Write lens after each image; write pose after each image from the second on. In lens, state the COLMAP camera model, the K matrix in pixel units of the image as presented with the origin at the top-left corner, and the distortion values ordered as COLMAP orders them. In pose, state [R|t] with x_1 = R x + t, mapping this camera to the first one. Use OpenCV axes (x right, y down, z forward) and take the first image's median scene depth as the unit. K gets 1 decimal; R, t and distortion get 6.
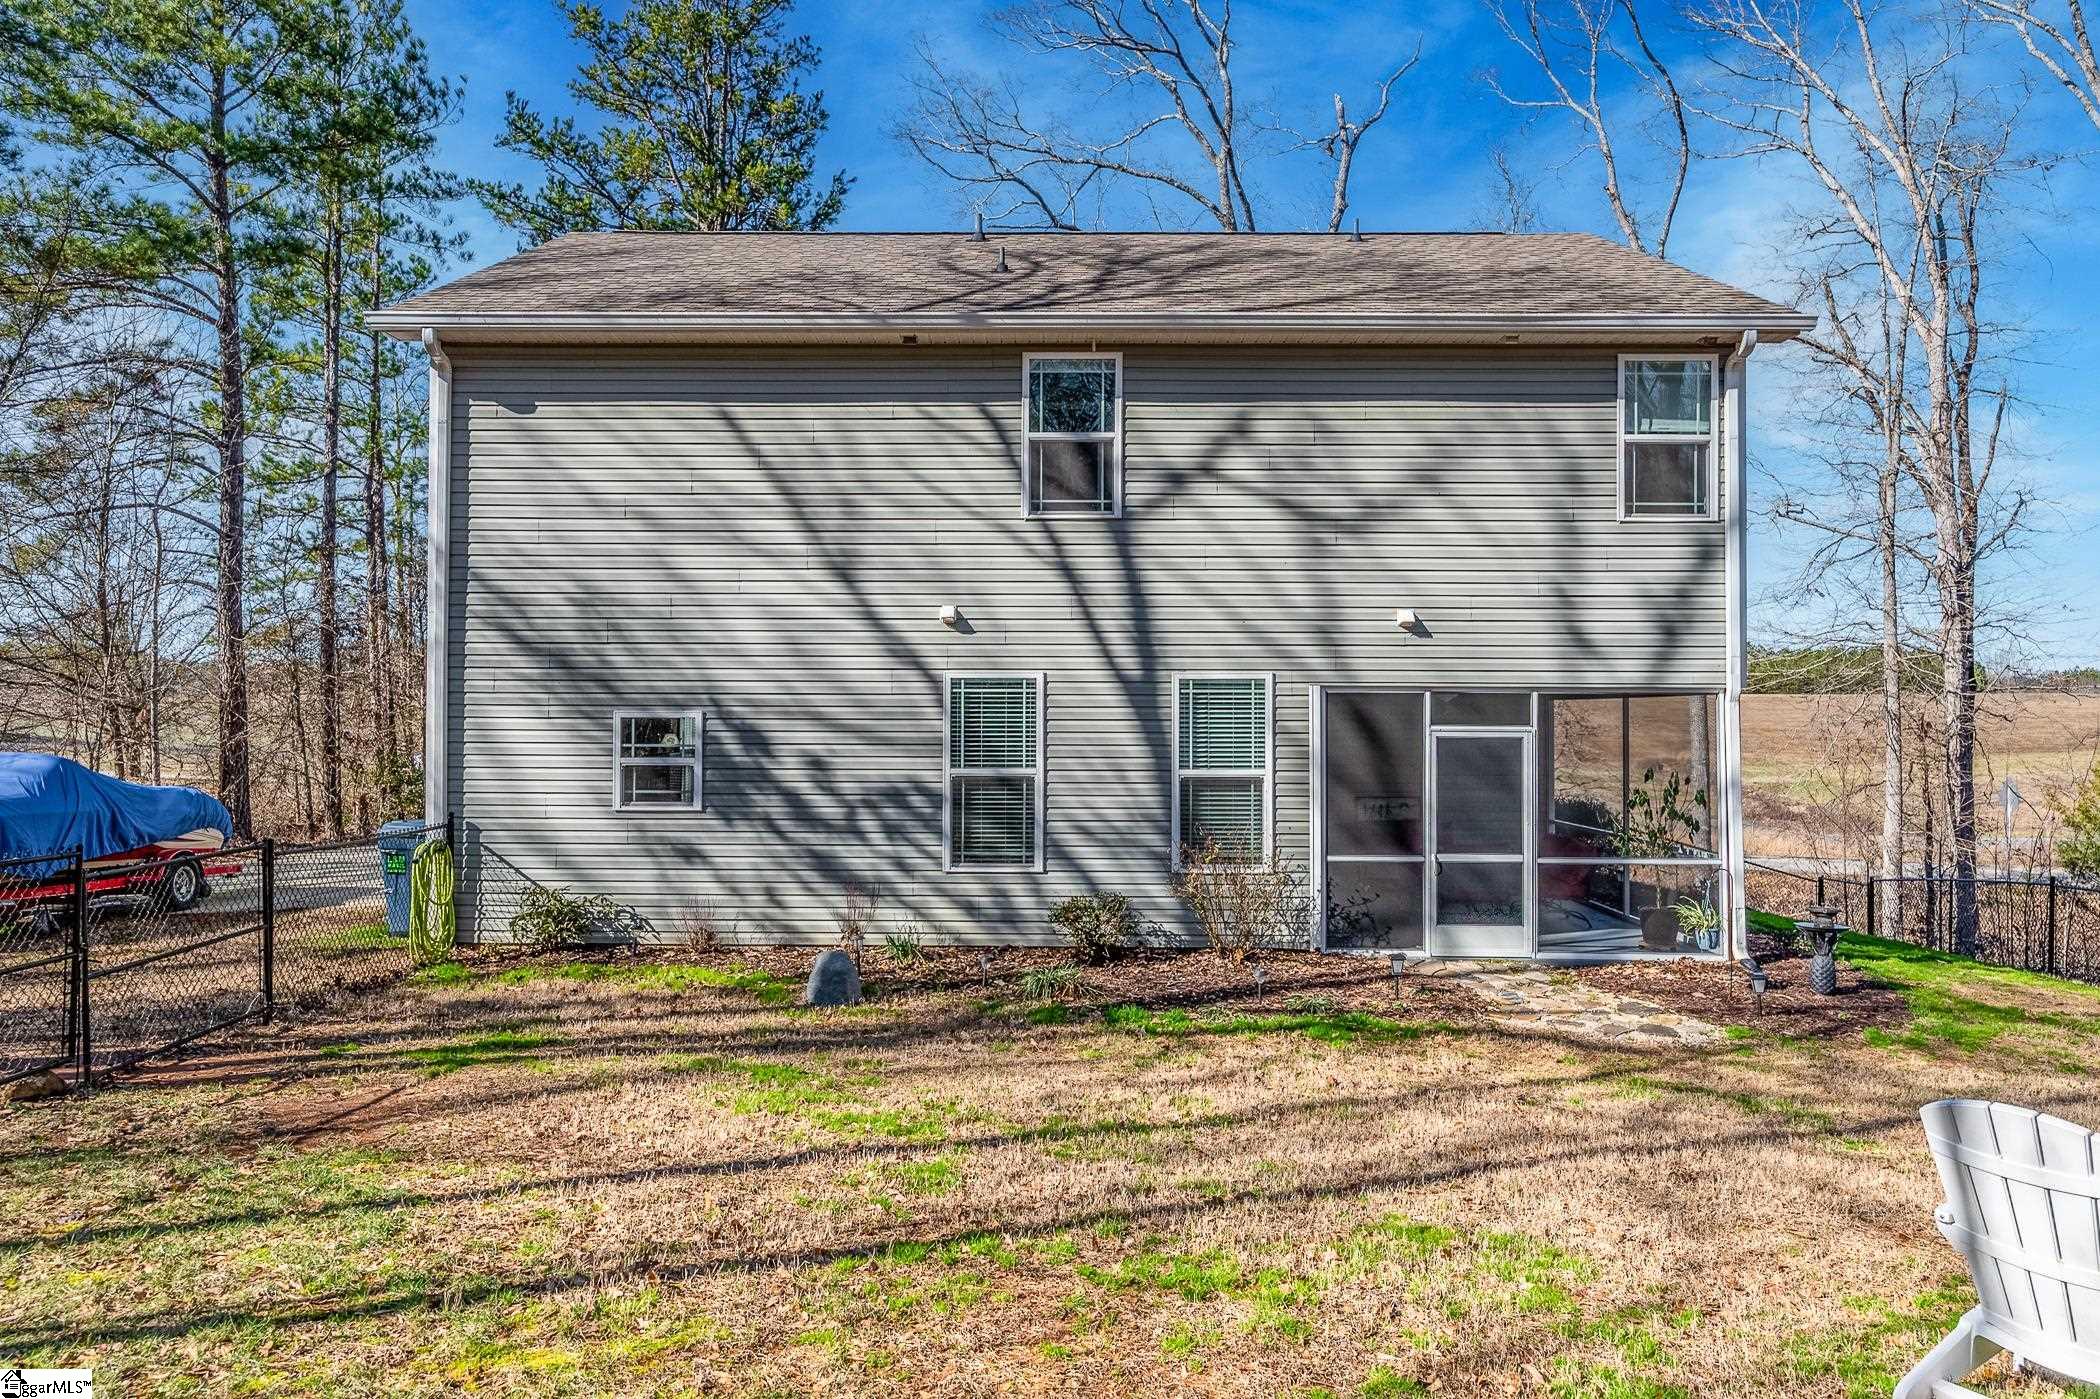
lens RADIAL K [[1352.7, 0, 1047.0], [0, 1352.7, 696.5], [0, 0, 1]] dist [0.005132, -0.003656]
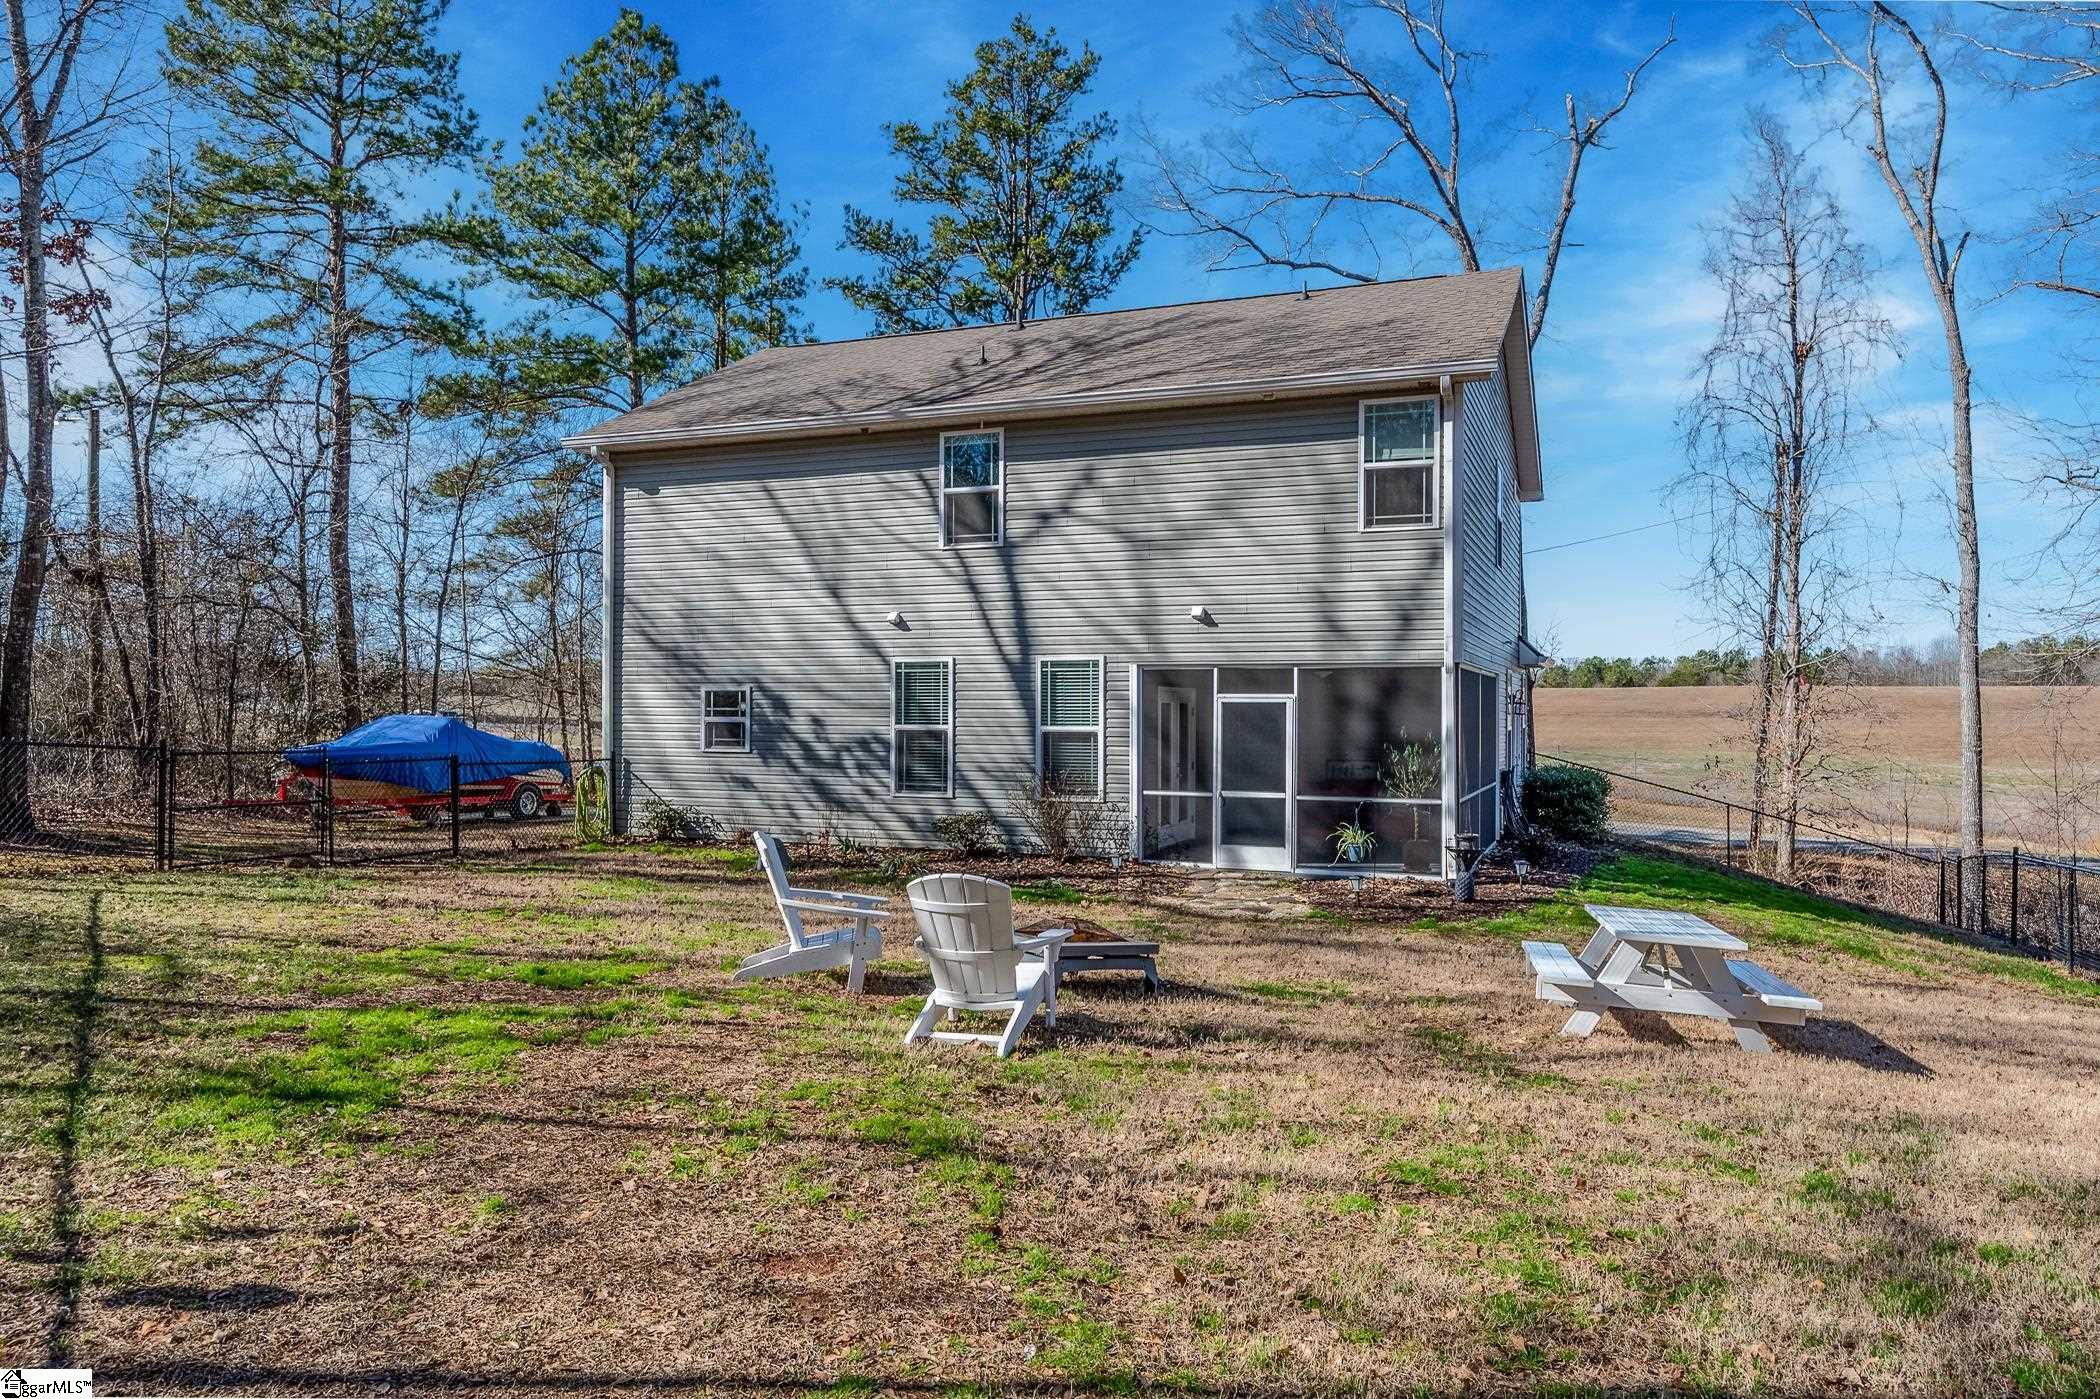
lens RADIAL K [[1368.8, 0, 1054.2], [0, 1368.8, 701.9], [0, 0, 1]] dist [0.022278, -0.005976]
pose [[0.932127, -0.001286, -0.362130, 0.612943], [0.002785, 0.999990, 0.003617, 0.024068], [0.362121, -0.004380, 0.932121, -0.299803]]
